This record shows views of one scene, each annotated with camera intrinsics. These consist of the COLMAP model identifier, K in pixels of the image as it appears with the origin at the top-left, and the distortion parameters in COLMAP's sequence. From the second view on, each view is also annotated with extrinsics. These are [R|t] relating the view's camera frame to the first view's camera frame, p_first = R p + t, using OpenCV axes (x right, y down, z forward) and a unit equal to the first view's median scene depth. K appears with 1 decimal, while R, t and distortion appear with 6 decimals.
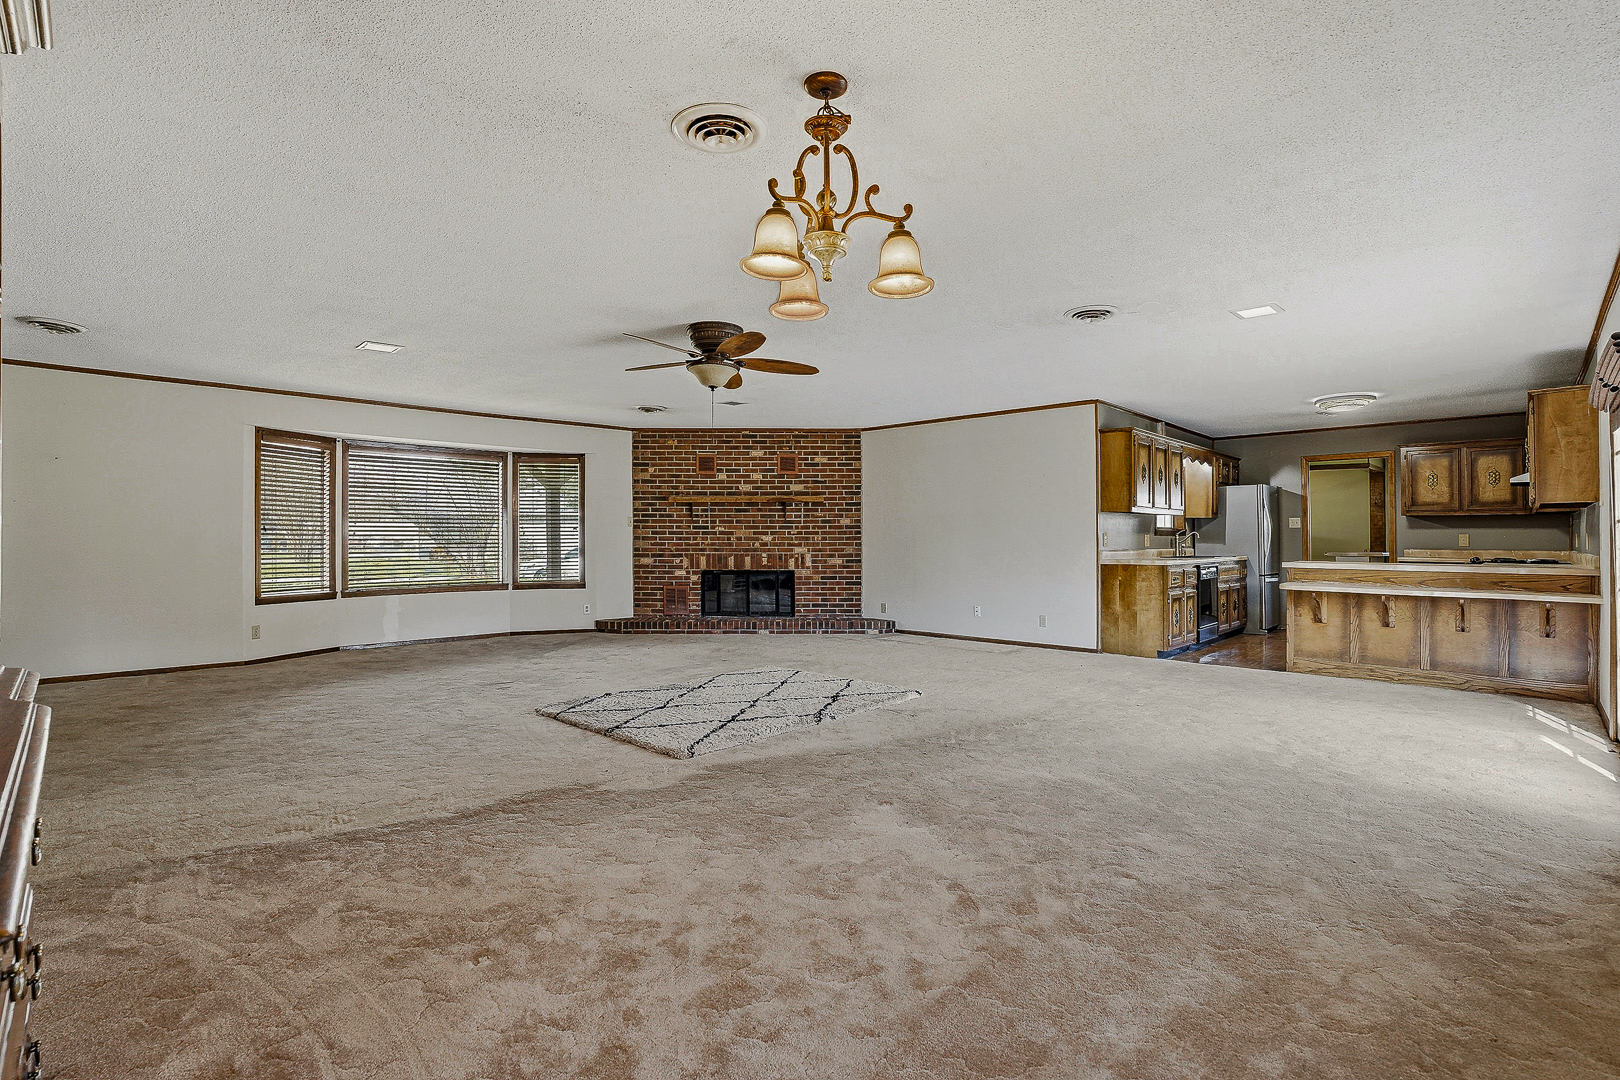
lens RADIAL K [[768.4, 0, 814.0], [0, 768.4, 532.8], [0, 0, 1]] dist [-0.057301, 0.022014]
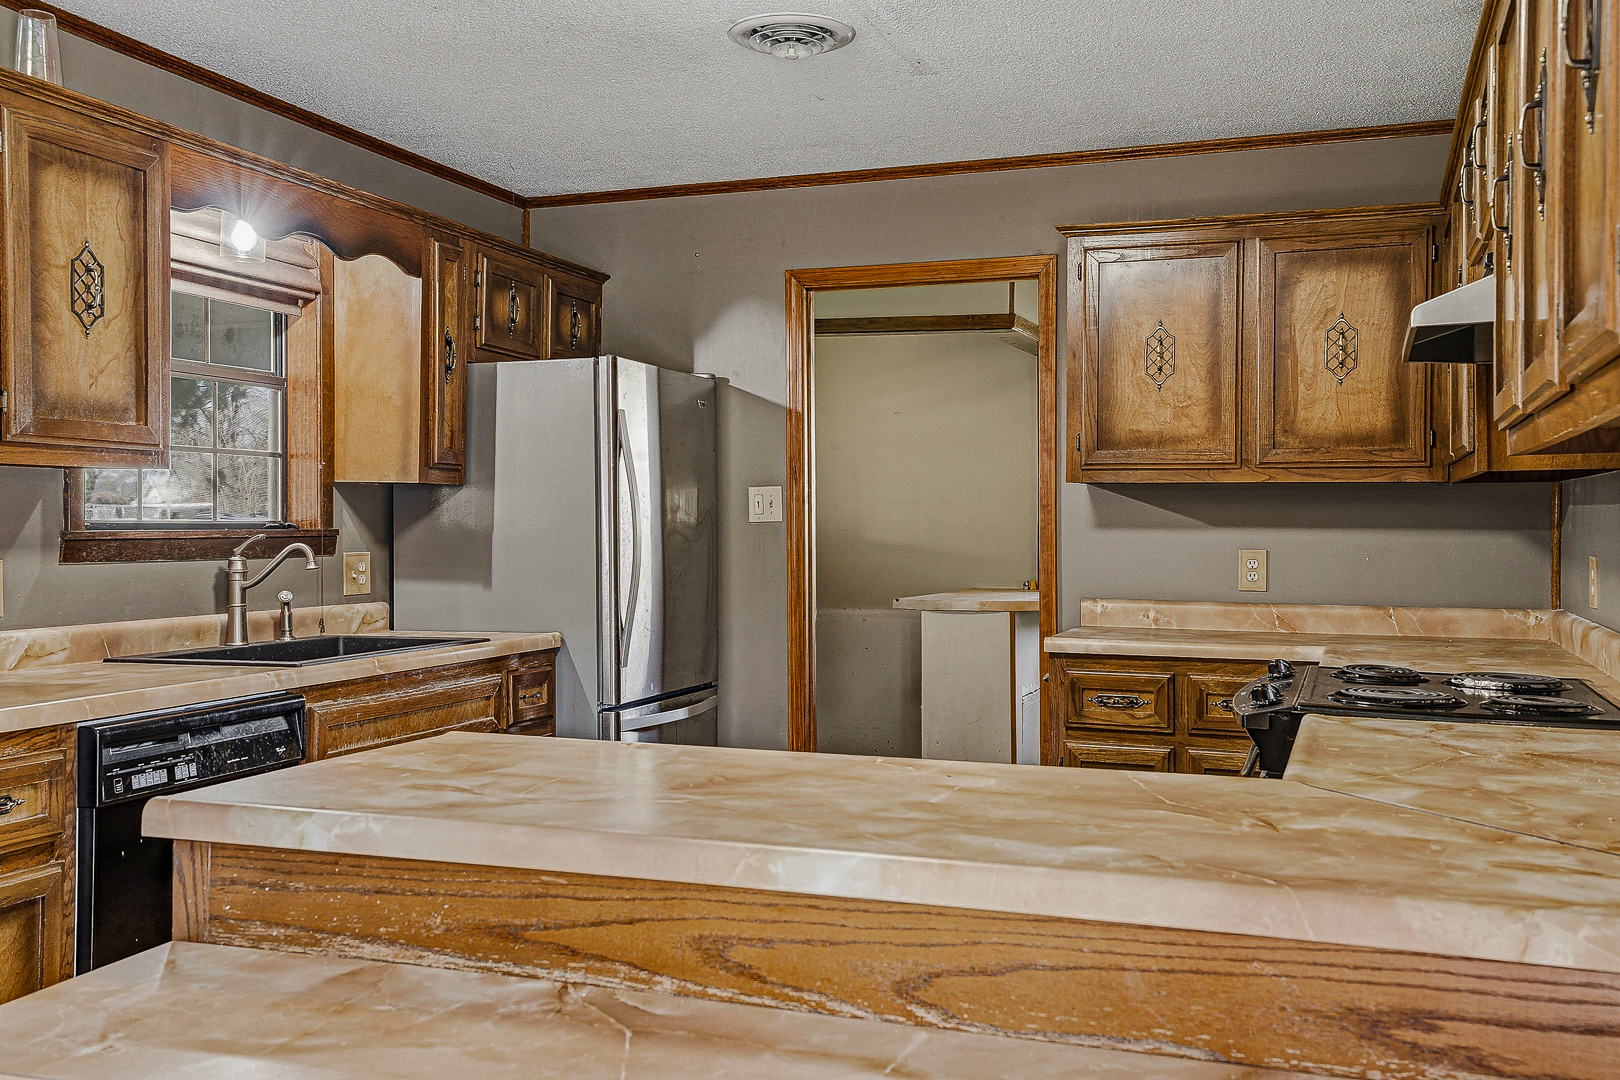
lens RADIAL K [[1556.8, 0, 798.9], [0, 1556.8, 554.0], [0, 0, 1]] dist [0.090944, 0.000000]
pose [[0.916691, -0.005330, 0.399561, 0.413820], [-0.004879, 0.999687, 0.024528, -0.009121], [-0.399567, -0.024434, 0.916378, 0.452767]]
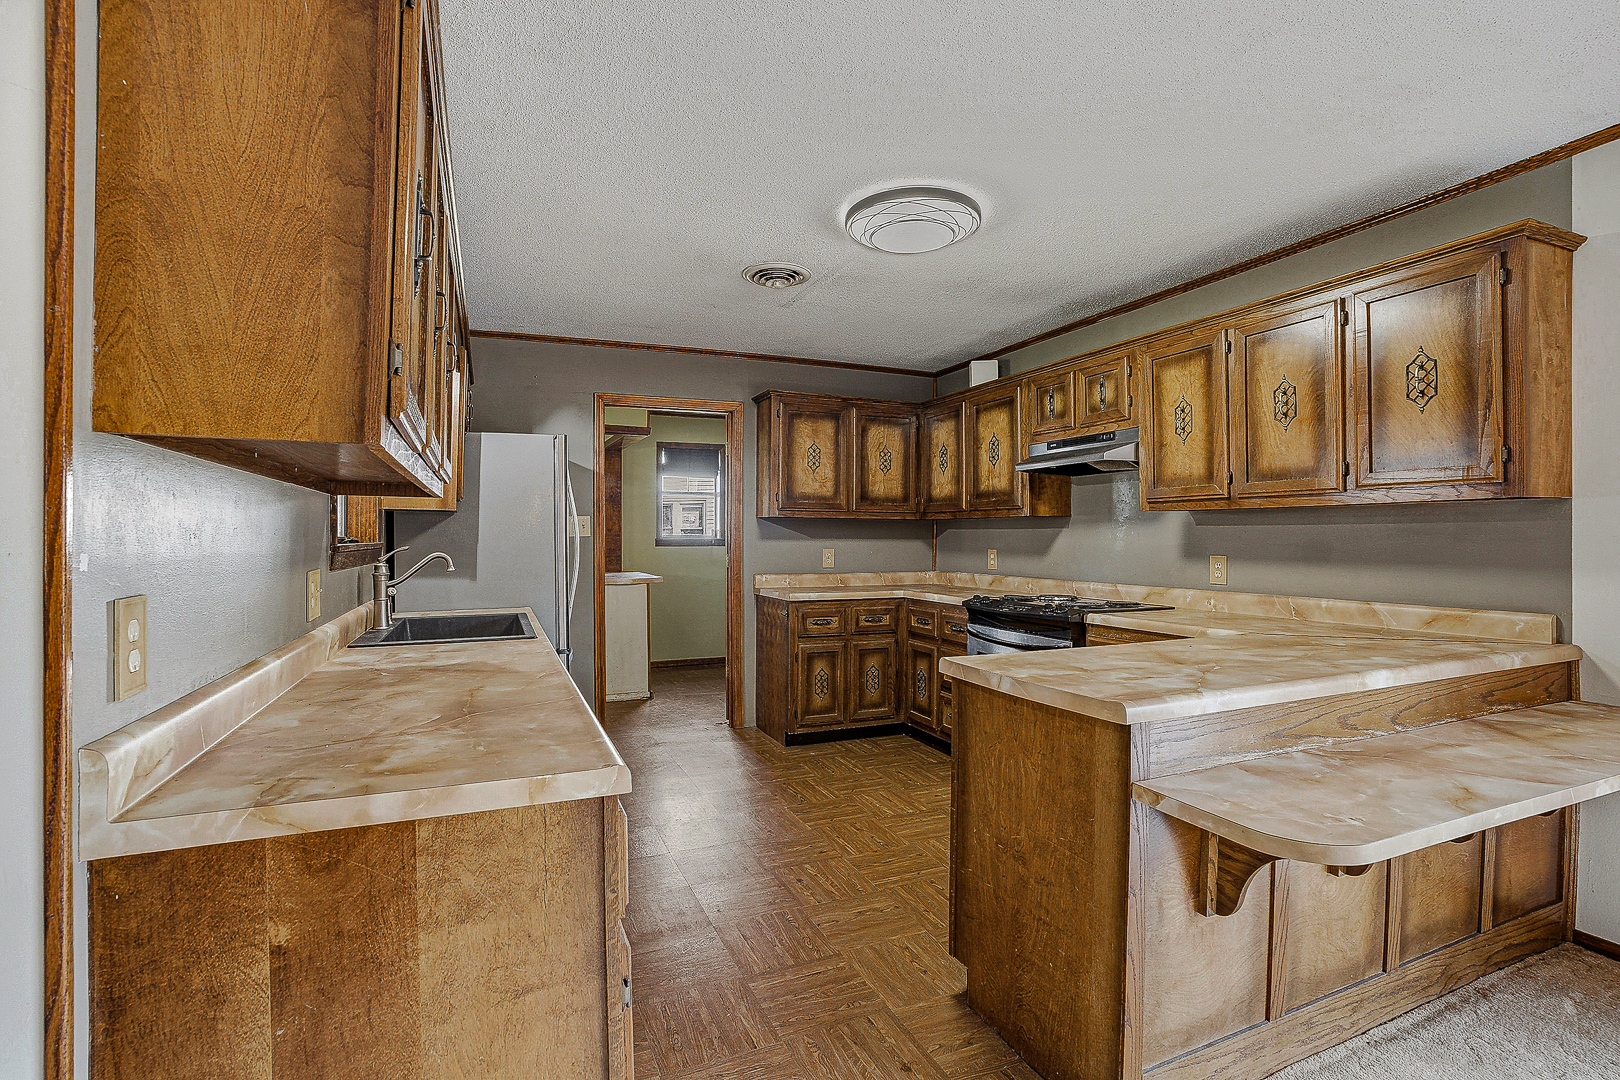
lens RADIAL K [[768.4, 0, 816.8], [0, 768.4, 529.2], [0, 0, 1]] dist [-0.057301, 0.022014]
pose [[0.390041, 0.008359, 0.920759, 0.244085], [-0.004429, 0.999964, -0.007202, -0.008543], [-0.920787, -0.001269, 0.390064, 0.662805]]
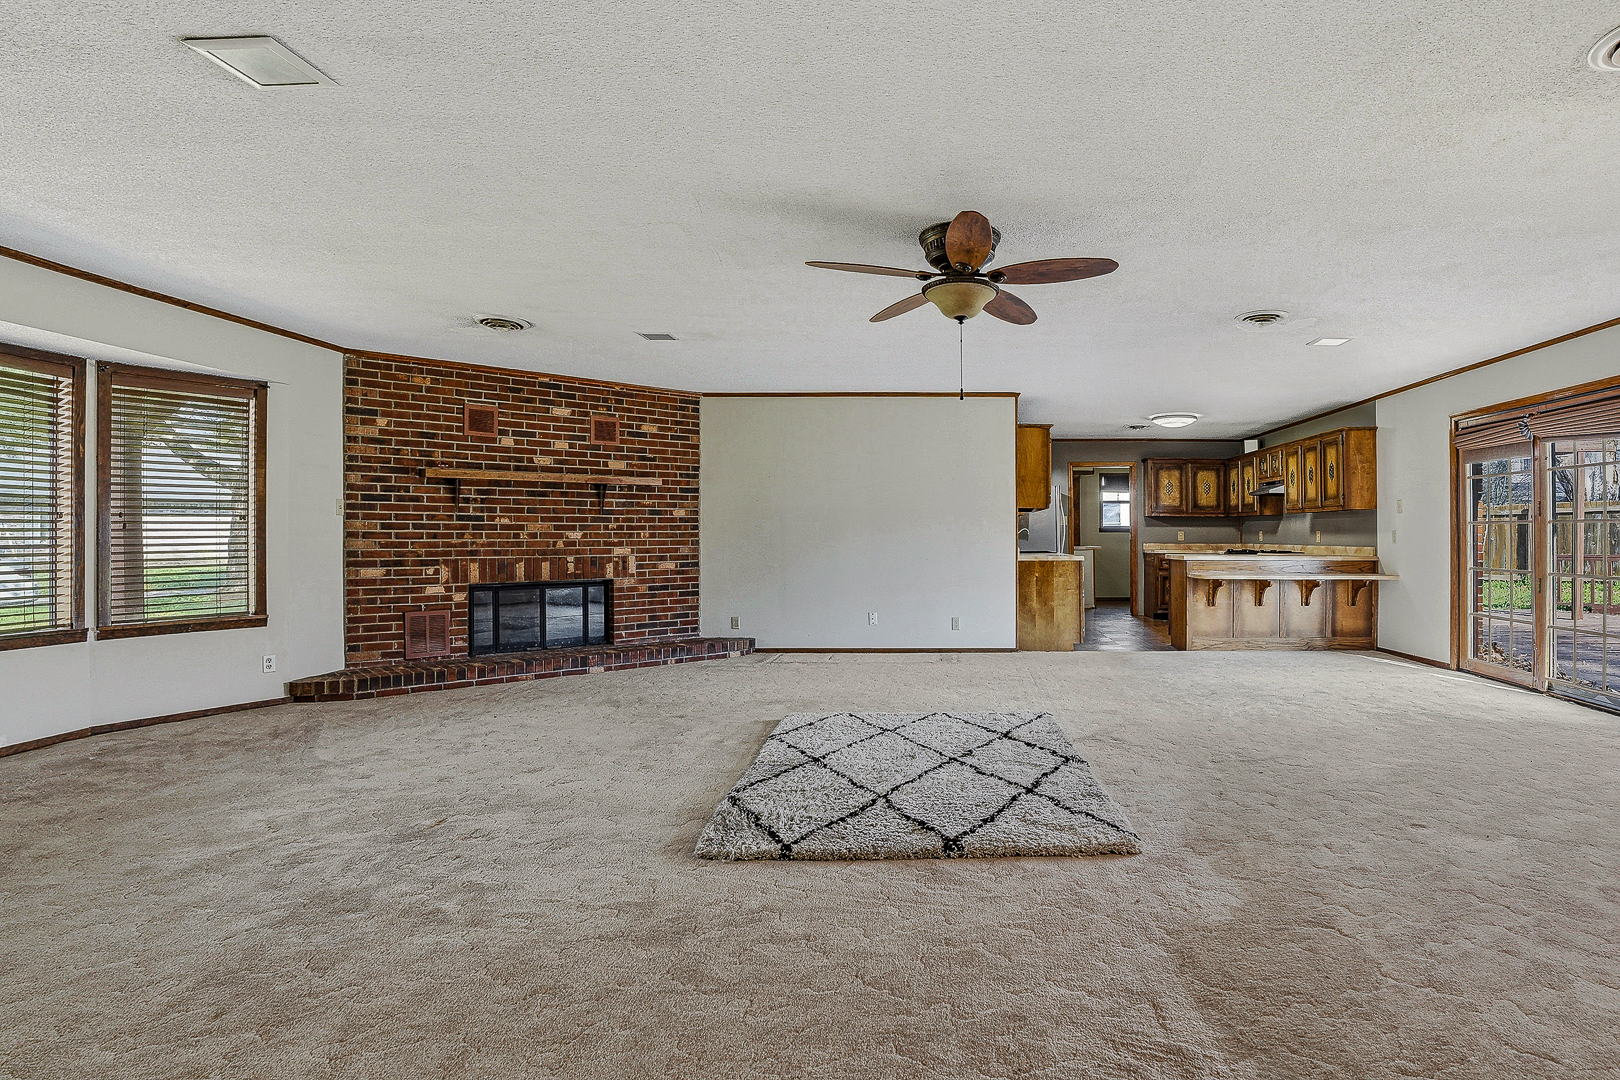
lens RADIAL K [[821.8, 0, 945.4], [0, 821.8, 529.8], [0, 0, 1]] dist [-0.042933, 0.006291]
pose [[0.724634, 0.003121, 0.689127, -0.327246], [-0.003697, 0.999993, -0.000641, 0.001643], [-0.689124, -0.002083, 0.724640, 0.233759]]
